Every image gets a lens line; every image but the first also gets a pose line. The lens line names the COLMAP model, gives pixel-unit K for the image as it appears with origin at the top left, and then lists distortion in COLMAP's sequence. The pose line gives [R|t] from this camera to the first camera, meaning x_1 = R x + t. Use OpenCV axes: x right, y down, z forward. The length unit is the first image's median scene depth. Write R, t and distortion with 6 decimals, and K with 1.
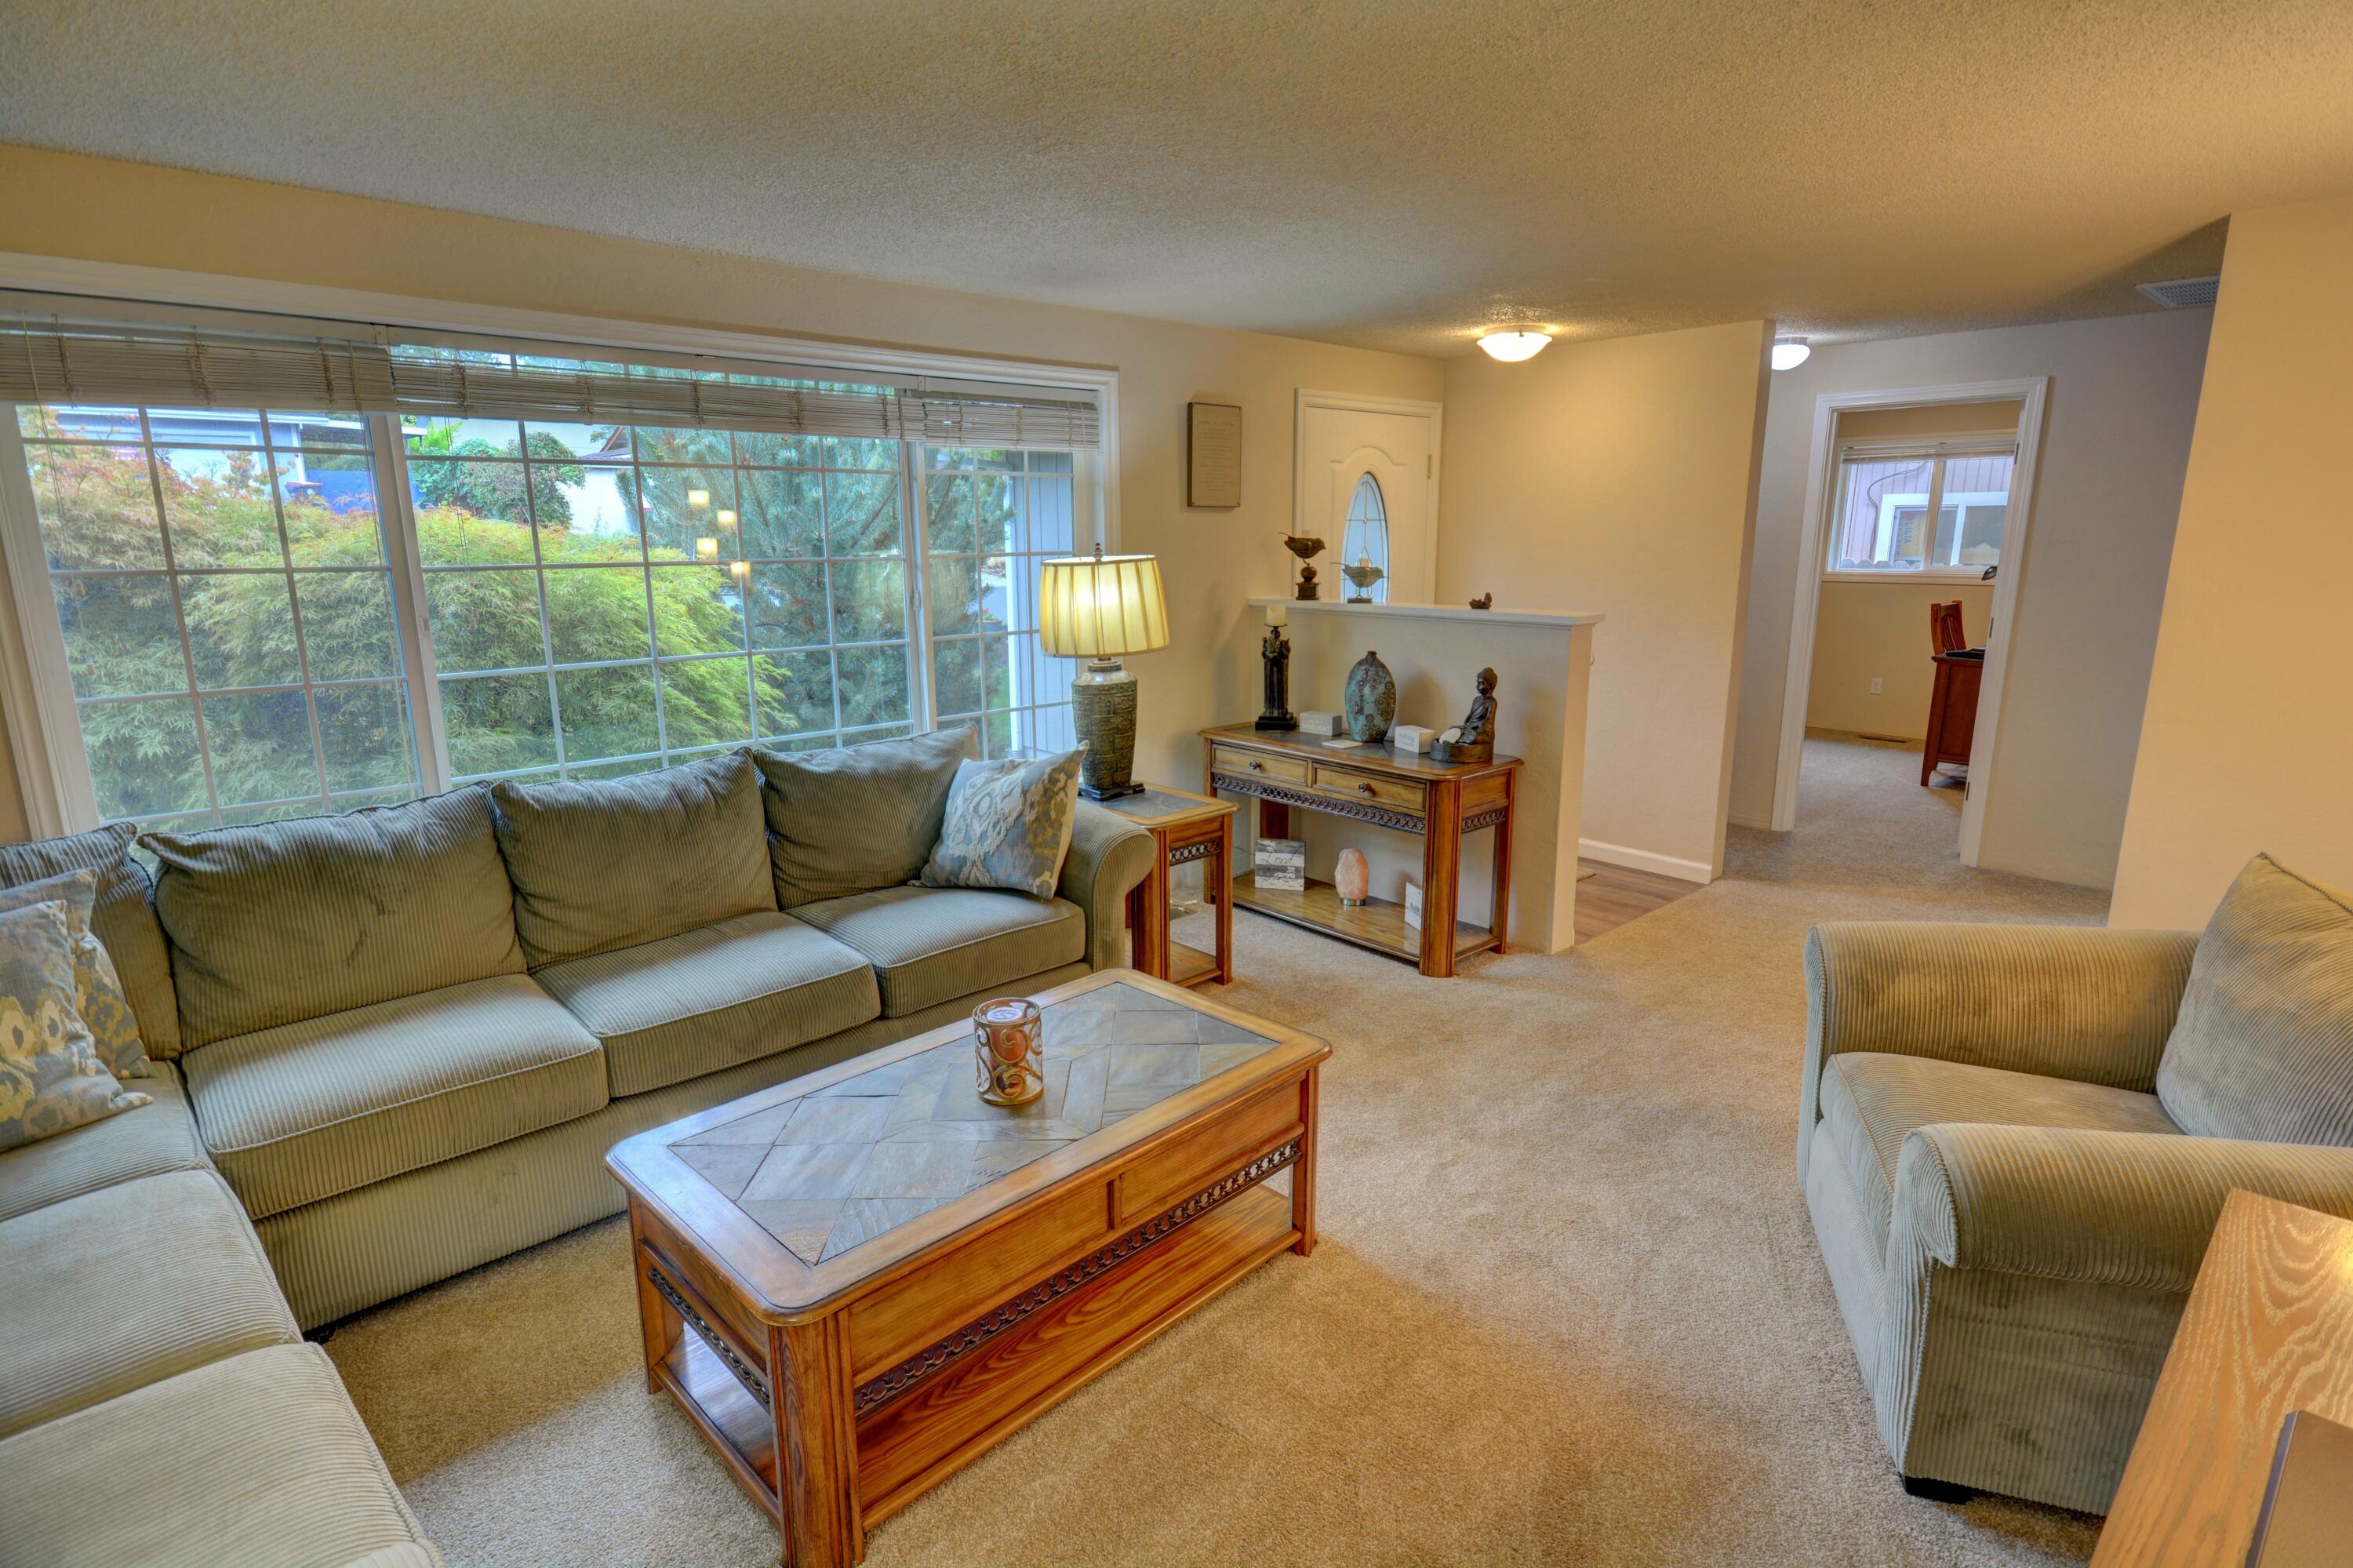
lens RADIAL K [[1194.0, 0, 1174.6], [0, 1194.0, 787.6], [0, 0, 1]] dist [0.006643, 0.000496]
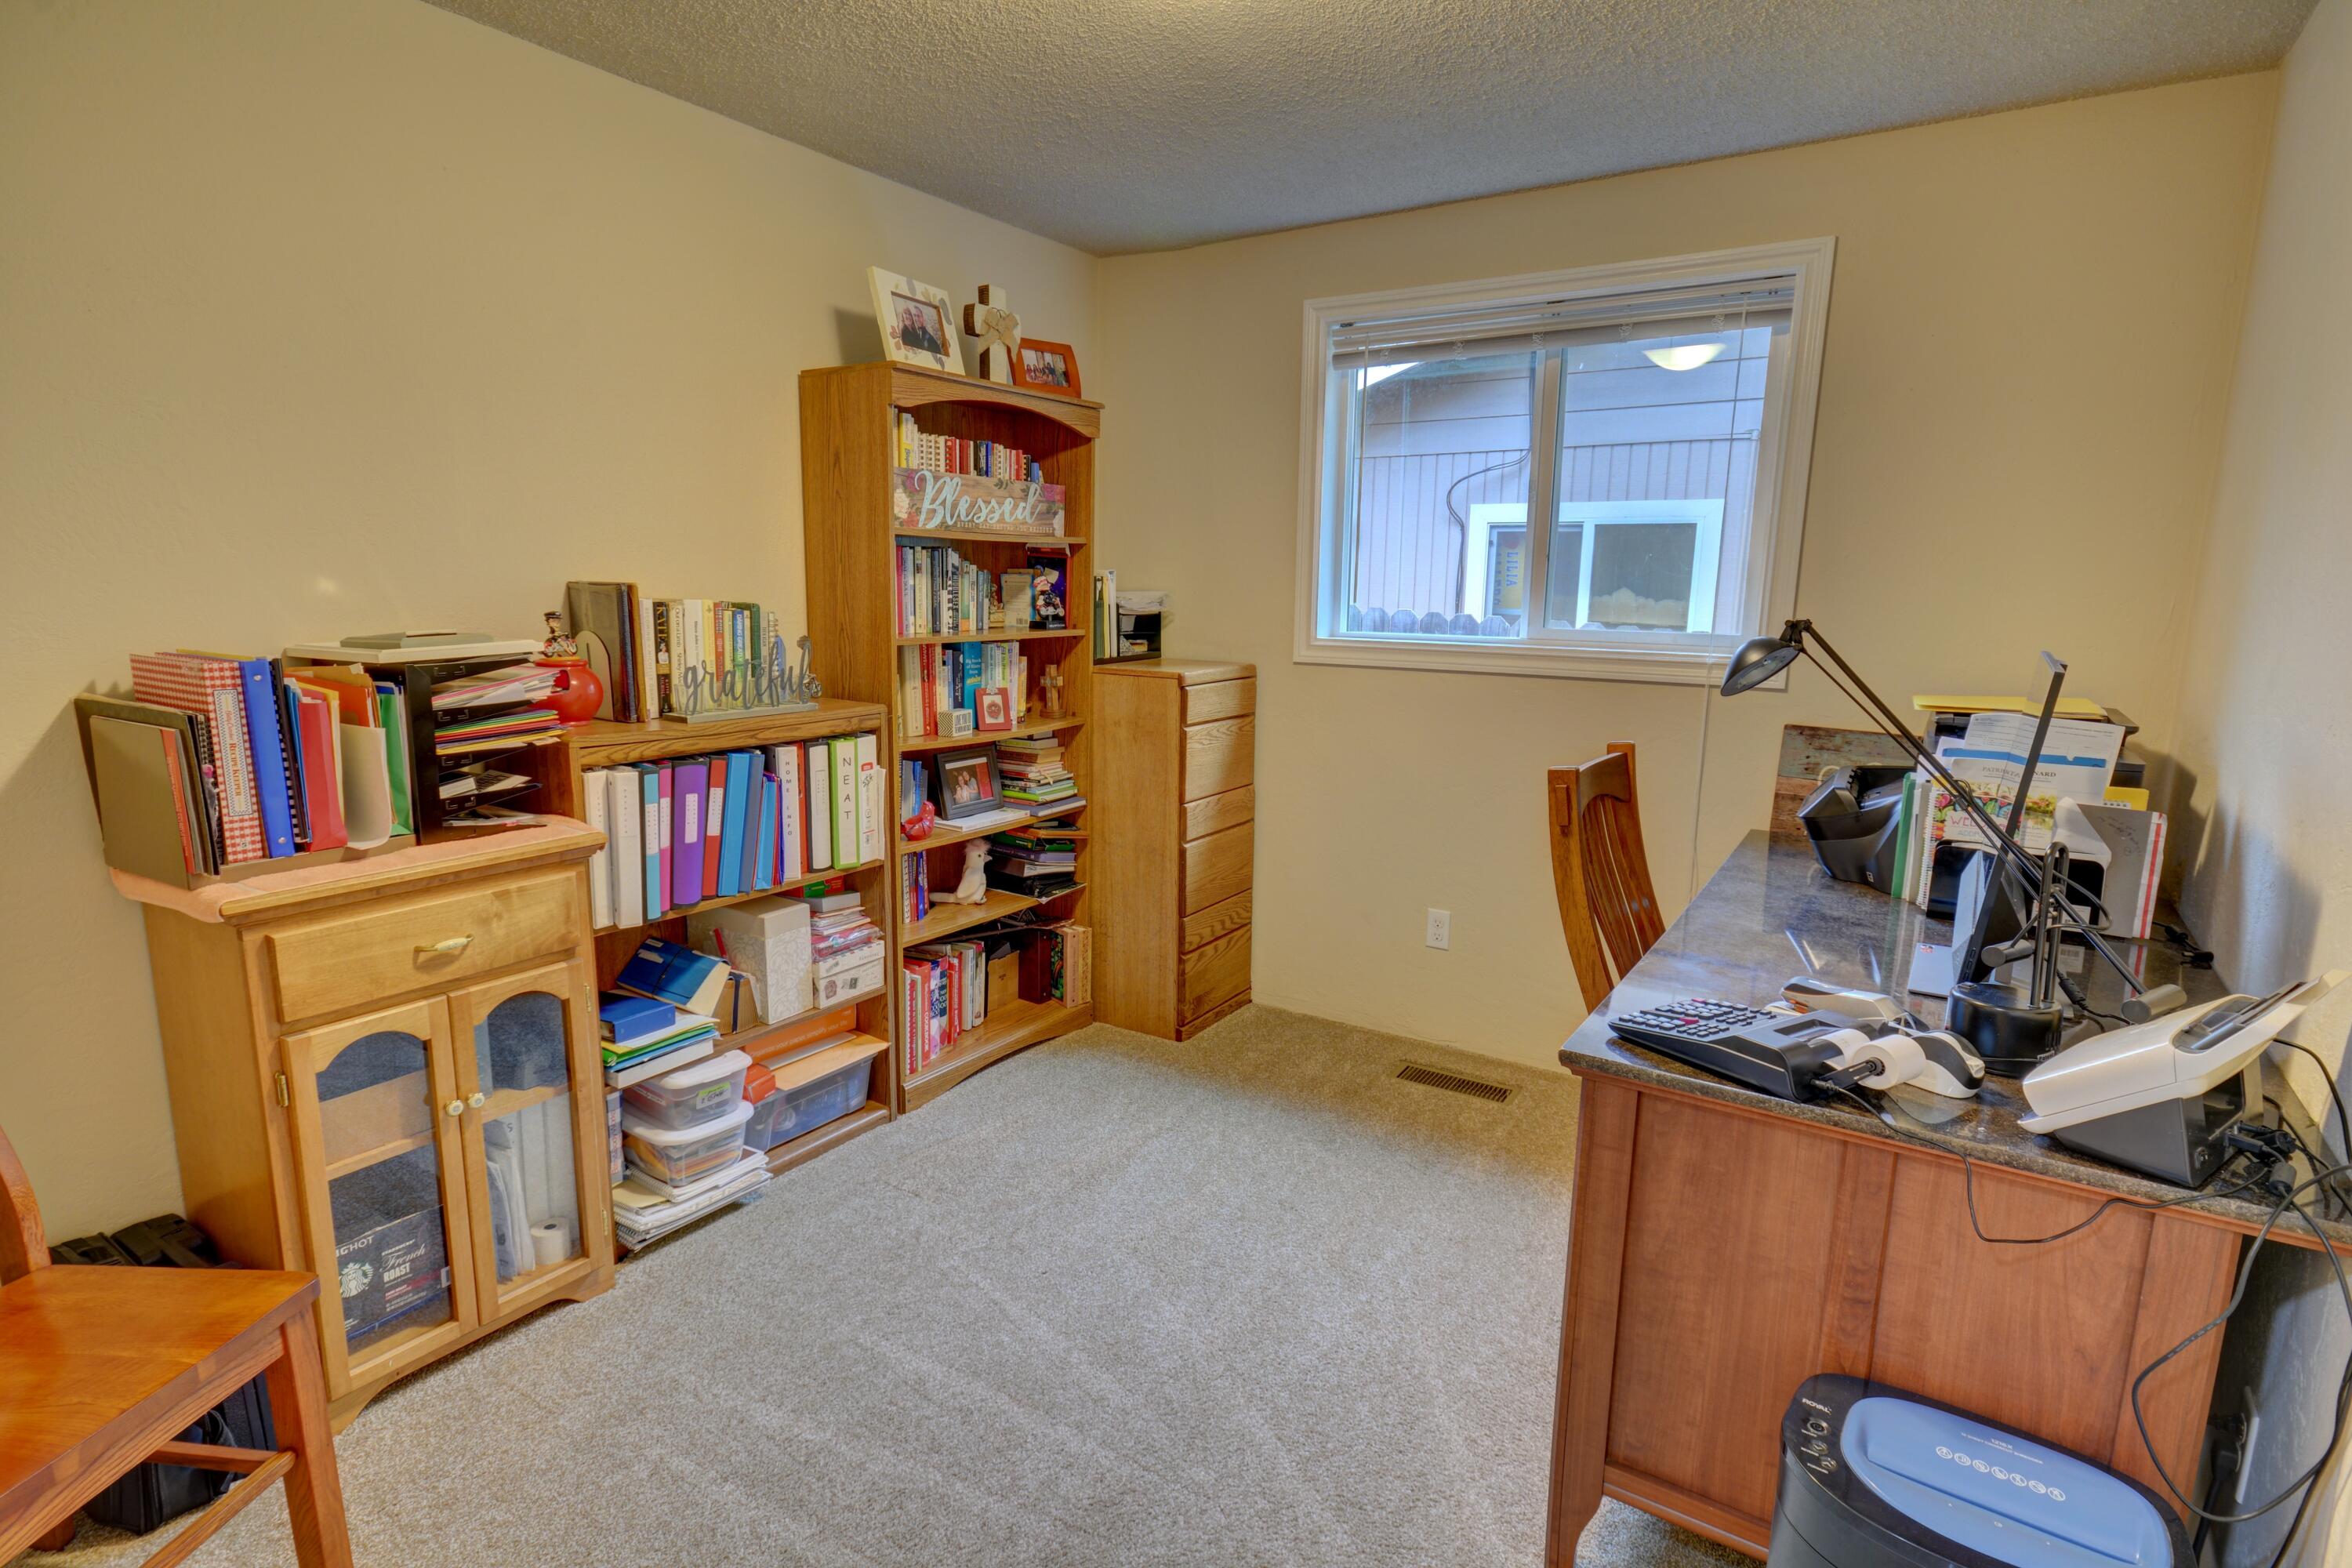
lens RADIAL K [[1193.5, 0, 1172.9], [0, 1193.5, 784.8], [0, 0, 1]] dist [0.006643, 0.000496]
pose [[0.968204, -0.023160, 0.249087, 0.322386], [0.032785, 0.998865, -0.034563, -0.097410], [-0.248004, 0.041631, 0.967864, 0.507370]]
